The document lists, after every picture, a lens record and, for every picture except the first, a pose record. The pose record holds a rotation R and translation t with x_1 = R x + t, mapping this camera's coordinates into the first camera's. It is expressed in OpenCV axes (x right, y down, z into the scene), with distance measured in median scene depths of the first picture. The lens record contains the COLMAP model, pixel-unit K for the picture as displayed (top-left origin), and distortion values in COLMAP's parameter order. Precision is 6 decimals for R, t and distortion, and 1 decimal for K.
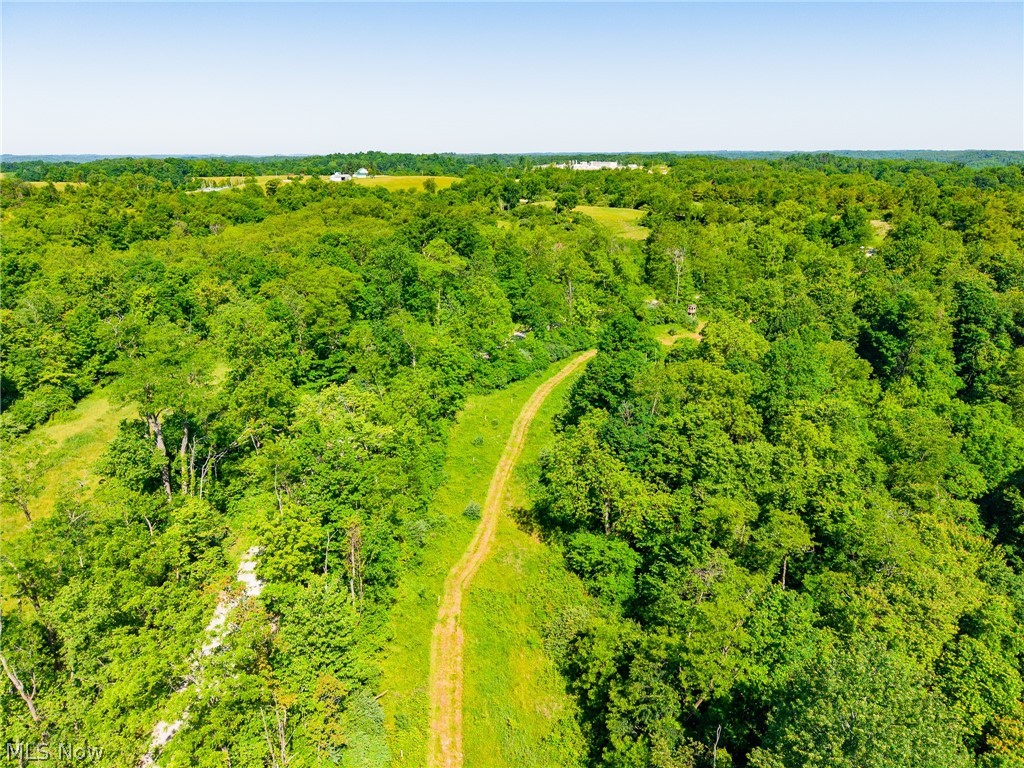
lens RADIAL K [[683.0, 0, 510.0], [0, 683.0, 386.3], [0, 0, 1]] dist [0.044996, -0.053828]
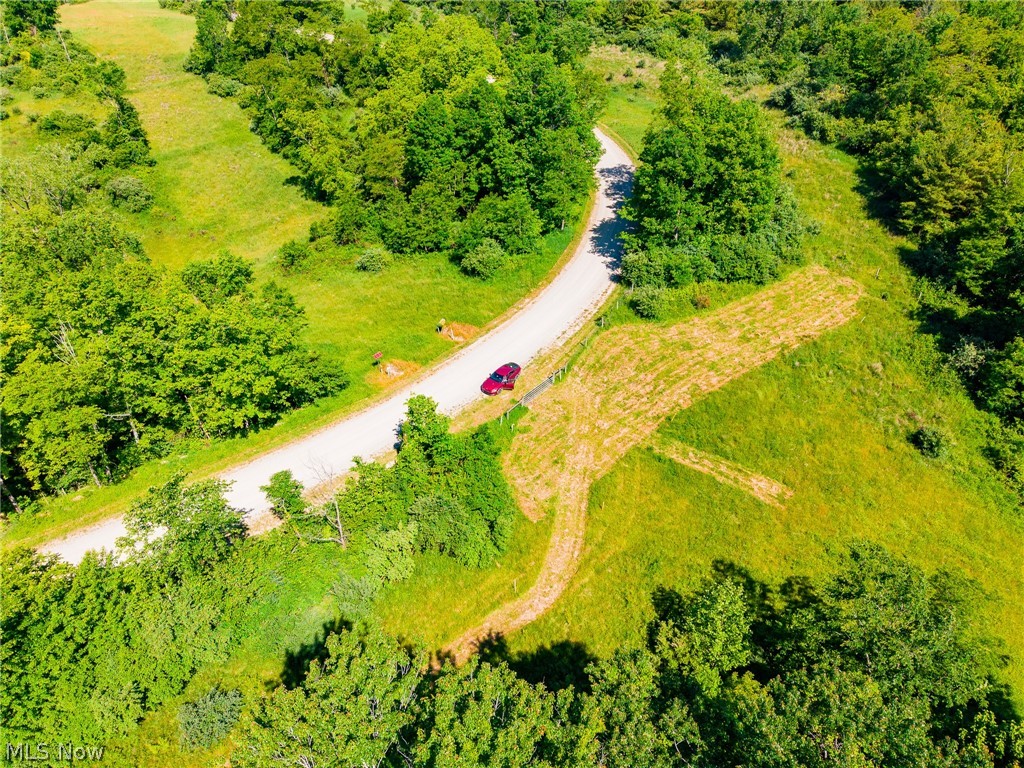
lens RADIAL K [[683.0, 0, 510.0], [0, 683.0, 386.3], [0, 0, 1]] dist [0.044996, -0.053828]
pose [[0.995049, -0.055110, 0.082709, 0.451907], [0.030442, 0.961188, 0.274208, -0.203512], [-0.094610, -0.270333, 0.958107, 0.661934]]
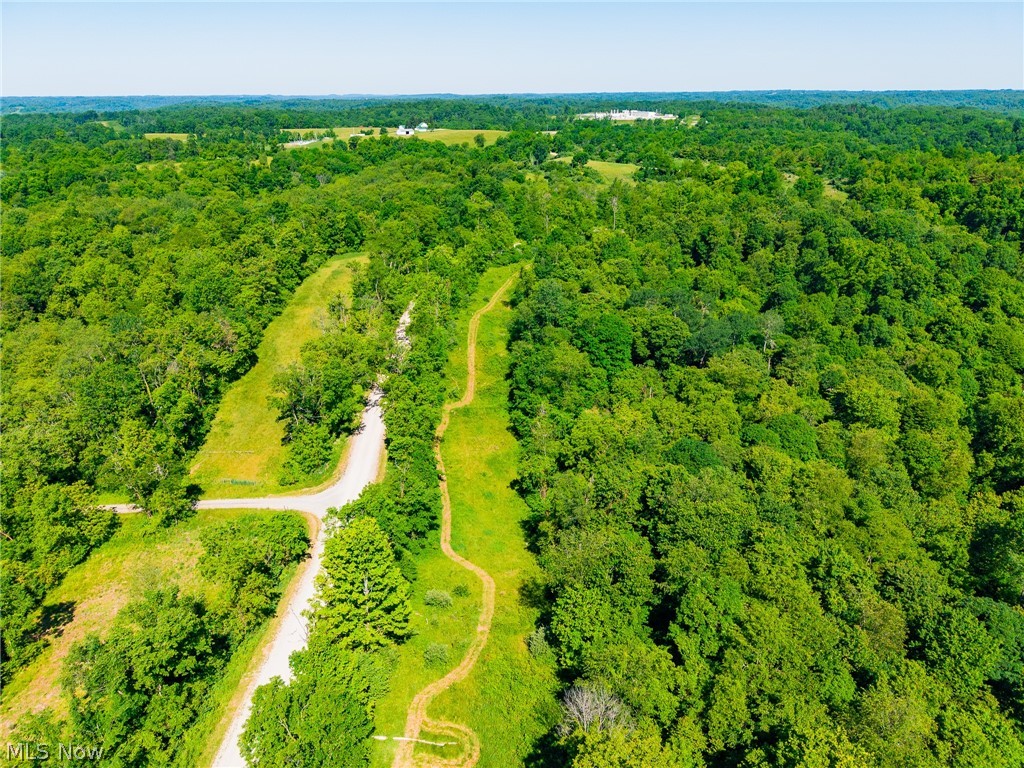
lens RADIAL K [[683.0, 0, 510.0], [0, 683.0, 386.3], [0, 0, 1]] dist [0.044996, -0.053828]
pose [[0.997238, 0.027379, -0.069039, 0.069052], [-0.021937, 0.996682, 0.078388, 0.093120], [0.070957, -0.076657, 0.994529, -0.501458]]
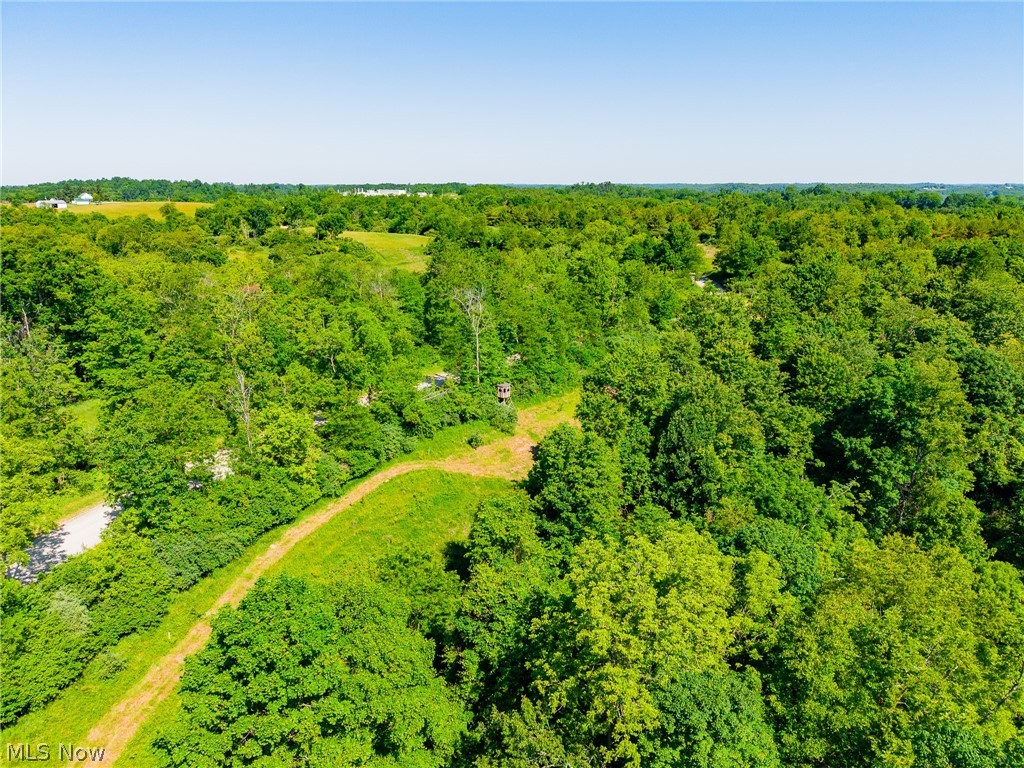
lens RADIAL K [[682.1, 0, 512.0], [0, 682.1, 384.0], [0, 0, 1]] dist [0.105729, -0.177955]
pose [[0.958735, -0.075944, 0.273970, 0.071230], [0.088787, 0.995444, -0.034766, -0.061436], [-0.270081, 0.057656, 0.961110, 0.276735]]
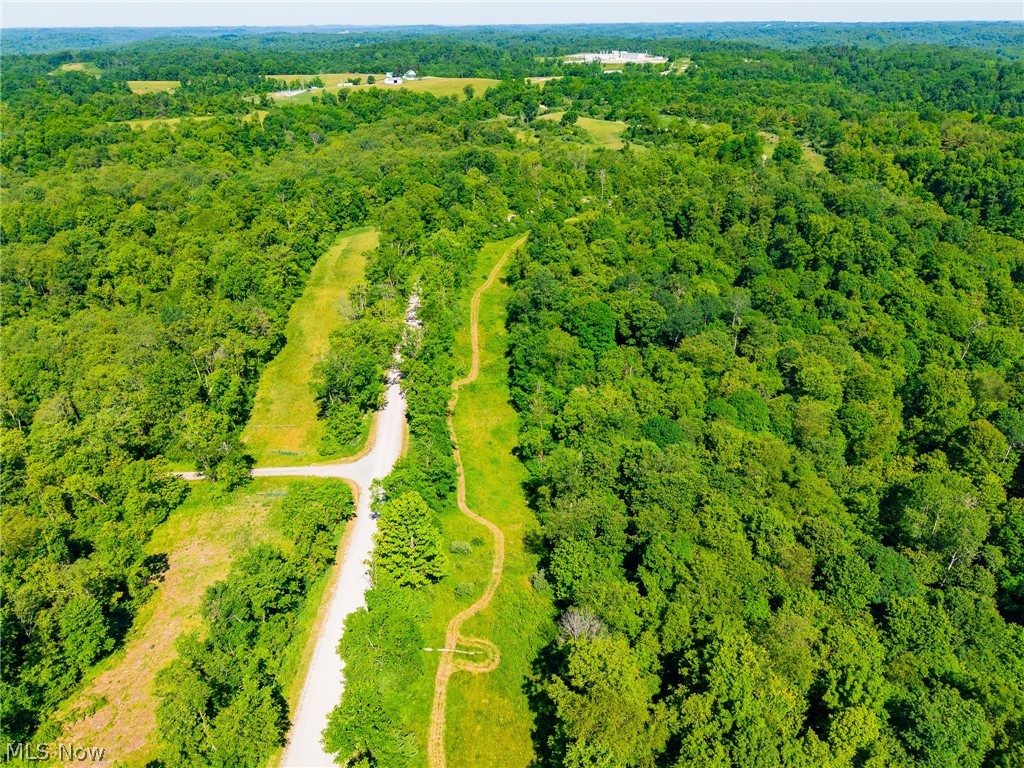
lens RADIAL K [[683.0, 0, 510.0], [0, 683.0, 386.3], [0, 0, 1]] dist [0.044996, -0.053828]
pose [[0.998423, 0.024728, -0.050396, 0.063490], [-0.016370, 0.986988, 0.159956, 0.053078], [0.053695, -0.158879, 0.985837, -0.586126]]
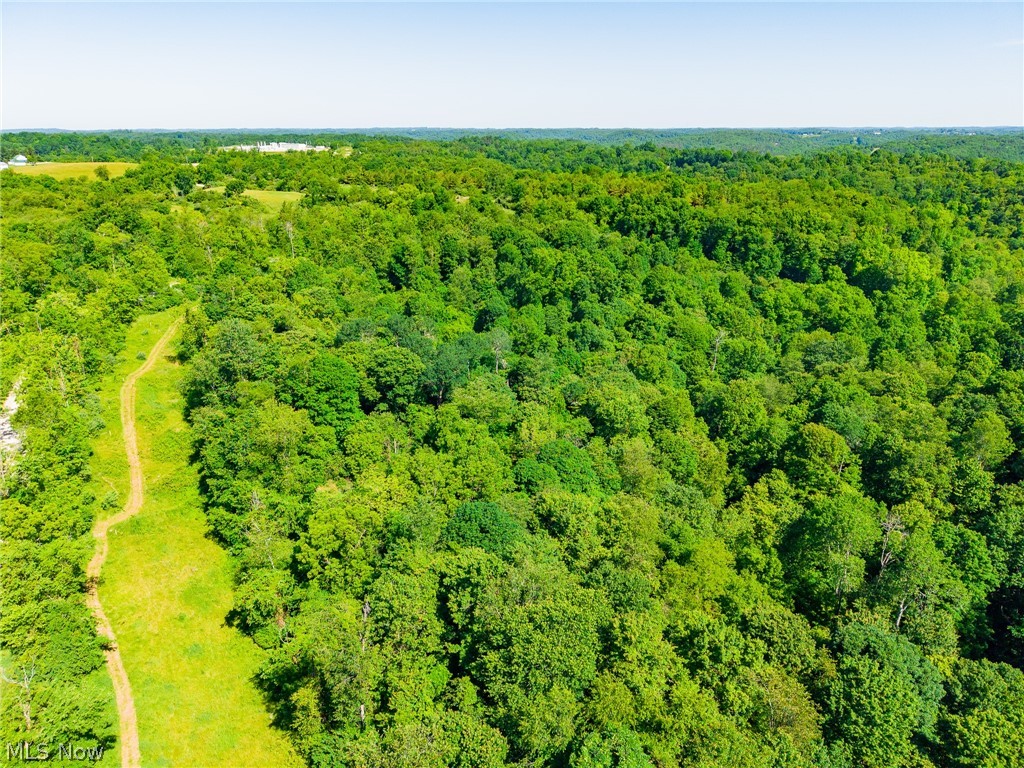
lens RADIAL K [[683.0, 0, 510.0], [0, 683.0, 386.3], [0, 0, 1]] dist [0.044996, -0.053828]
pose [[0.921942, -0.134283, 0.363307, 0.058346], [0.122919, 0.990928, 0.054338, 0.086889], [-0.367308, -0.005439, 0.930084, -0.380340]]
